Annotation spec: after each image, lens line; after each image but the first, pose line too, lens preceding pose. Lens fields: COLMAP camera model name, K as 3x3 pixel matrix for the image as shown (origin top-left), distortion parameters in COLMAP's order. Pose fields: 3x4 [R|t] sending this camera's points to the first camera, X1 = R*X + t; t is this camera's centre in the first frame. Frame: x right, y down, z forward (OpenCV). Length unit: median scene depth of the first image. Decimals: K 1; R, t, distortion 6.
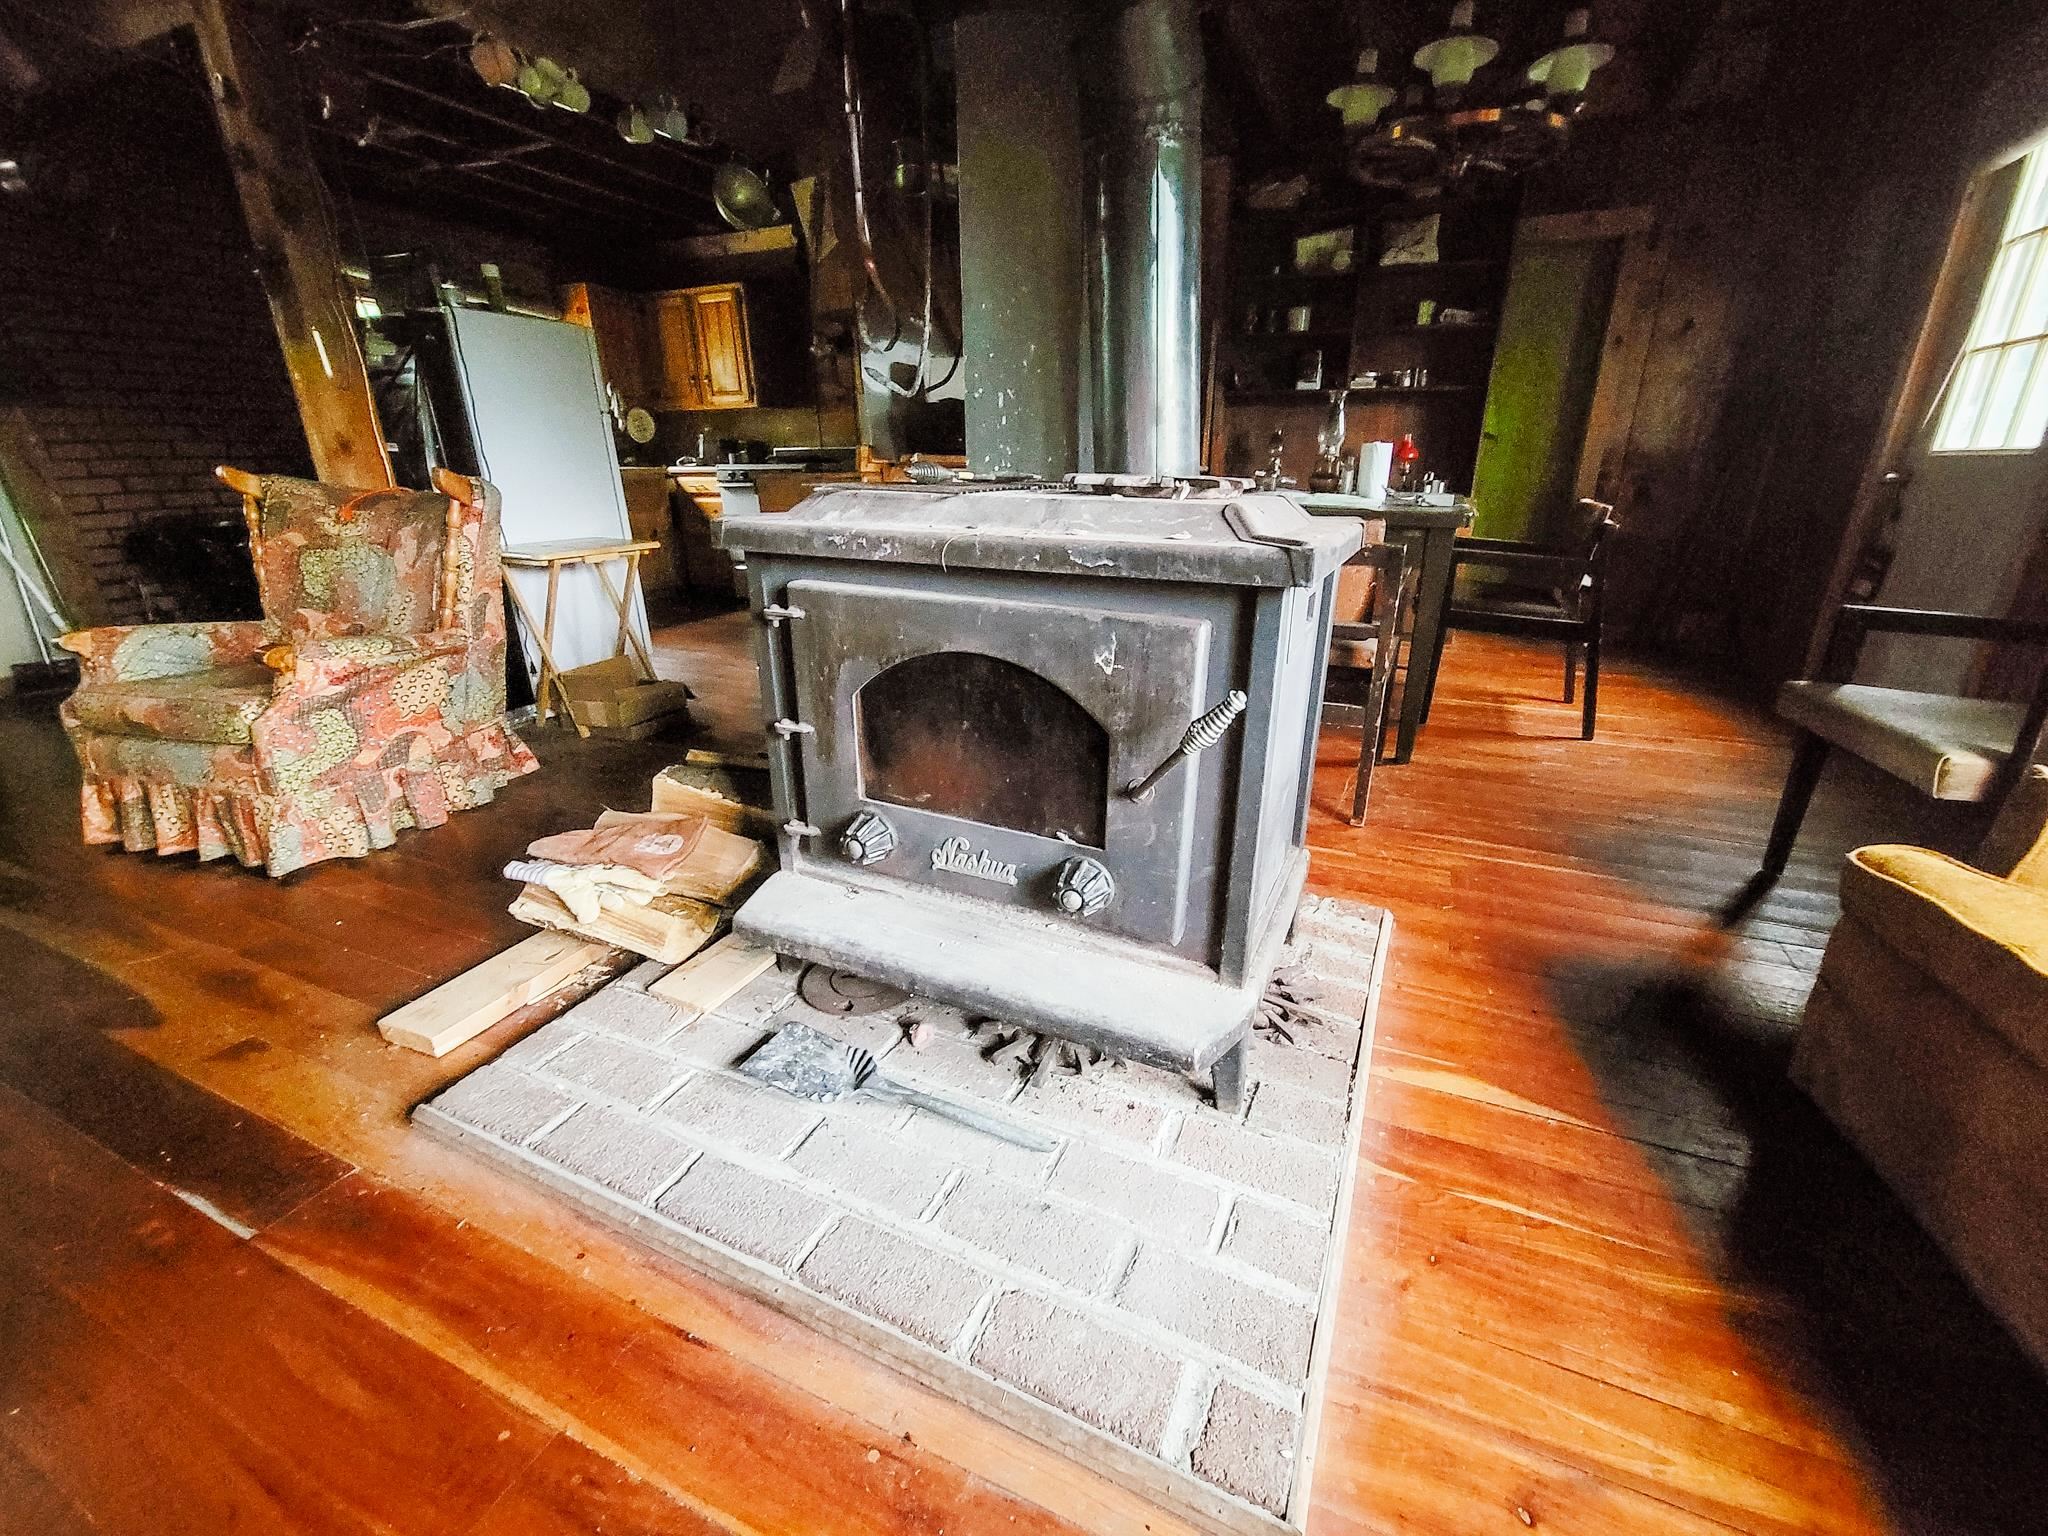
lens RADIAL K [[838.0, 0, 1060.0], [0, 838.0, 769.7], [0, 0, 1]] dist [0.001595, -0.002576]
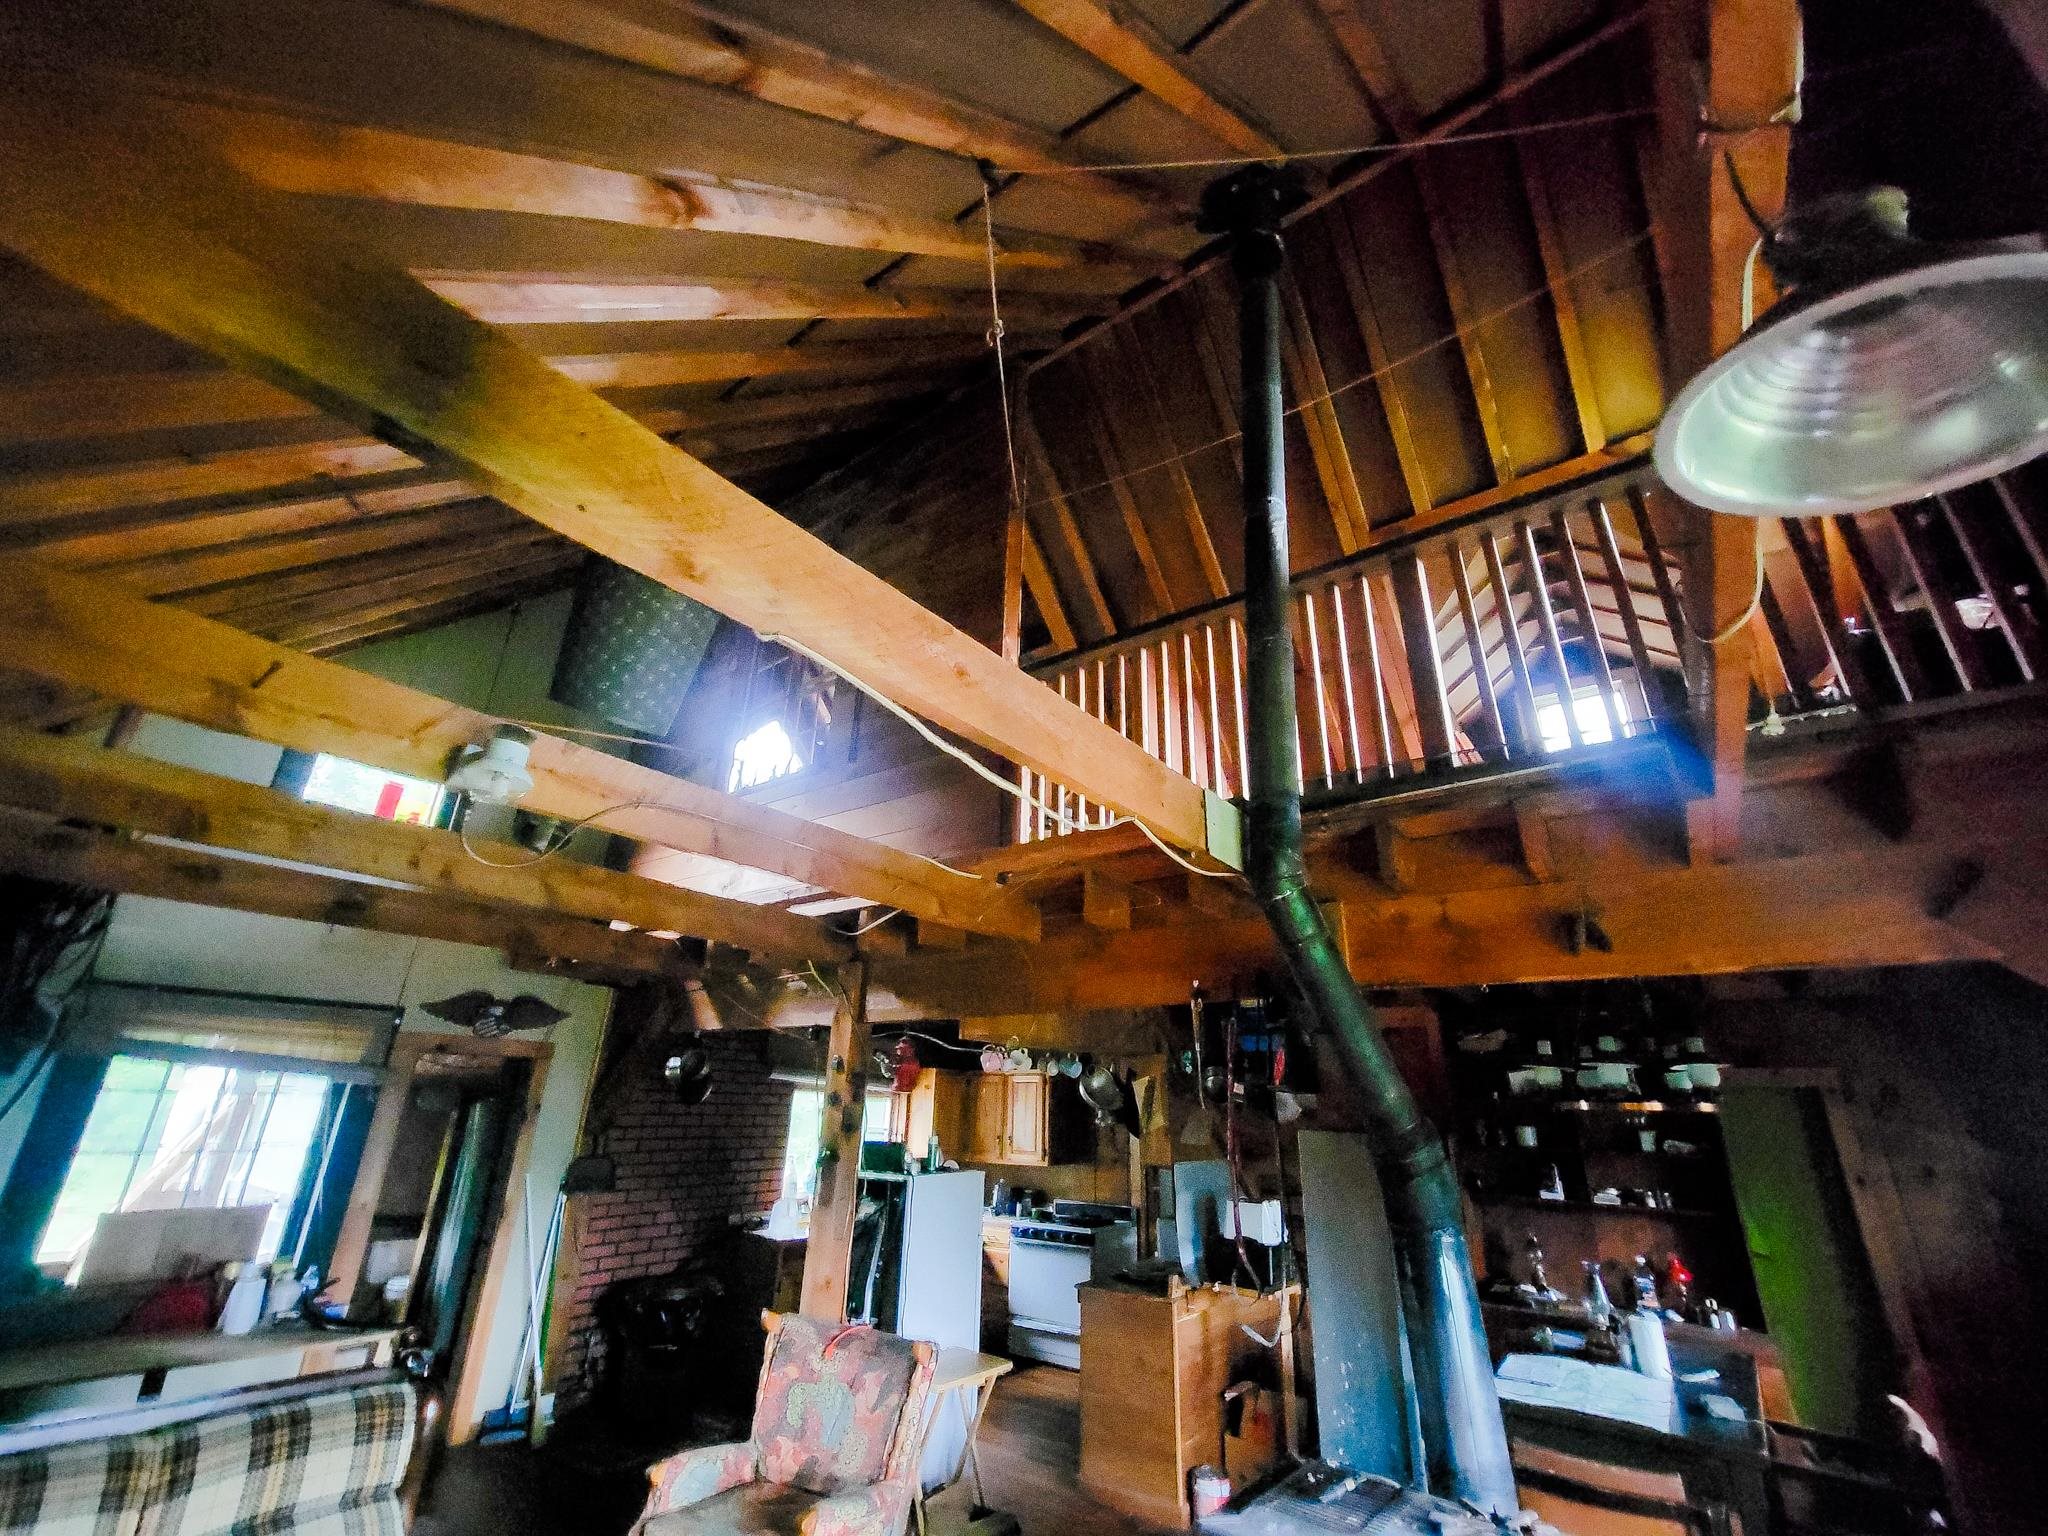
lens RADIAL K [[838.0, 0, 1050.4], [0, 838.0, 766.8], [0, 0, 1]] dist [0.001595, -0.002576]
pose [[0.972369, -0.068319, -0.223227, -0.161494], [-0.100197, 0.741526, -0.663400, -0.196034], [0.210851, 0.667437, 0.714192, -0.798890]]
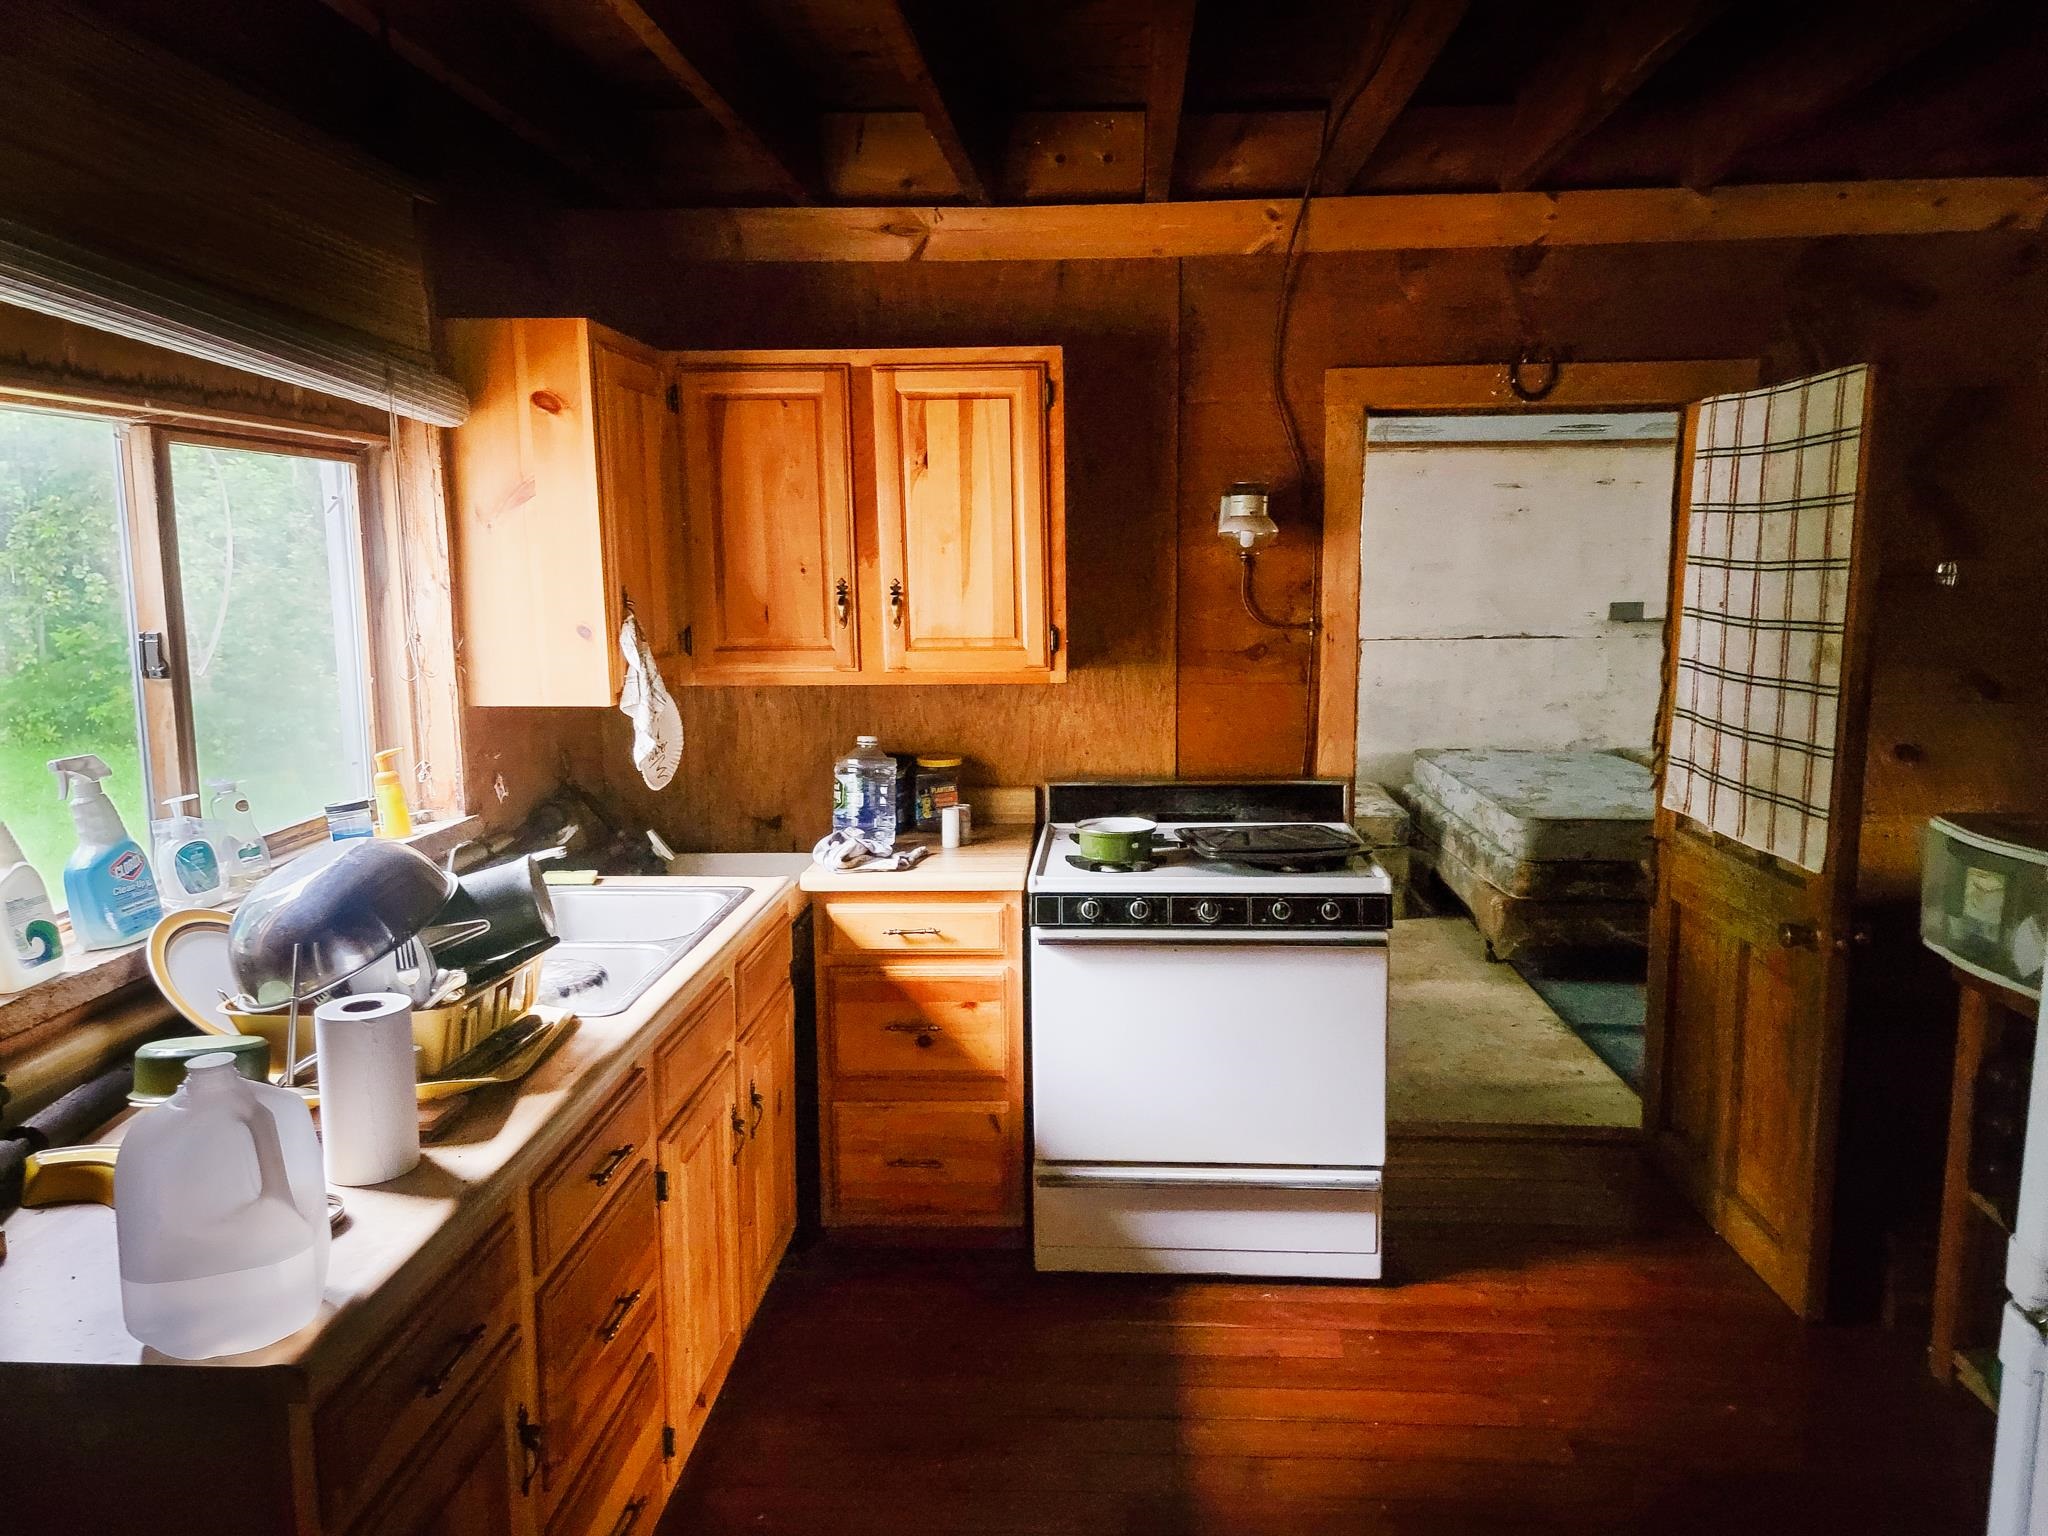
lens RADIAL K [[1418.0, 0, 1030.9], [0, 1418.0, 751.5], [0, 0, 1]] dist [0.079556, -0.054106]
pose [[0.940454, -0.046582, 0.336715, -1.874976], [0.116636, 0.974649, -0.190934, -0.982064], [-0.319285, 0.218838, 0.922045, 1.591007]]
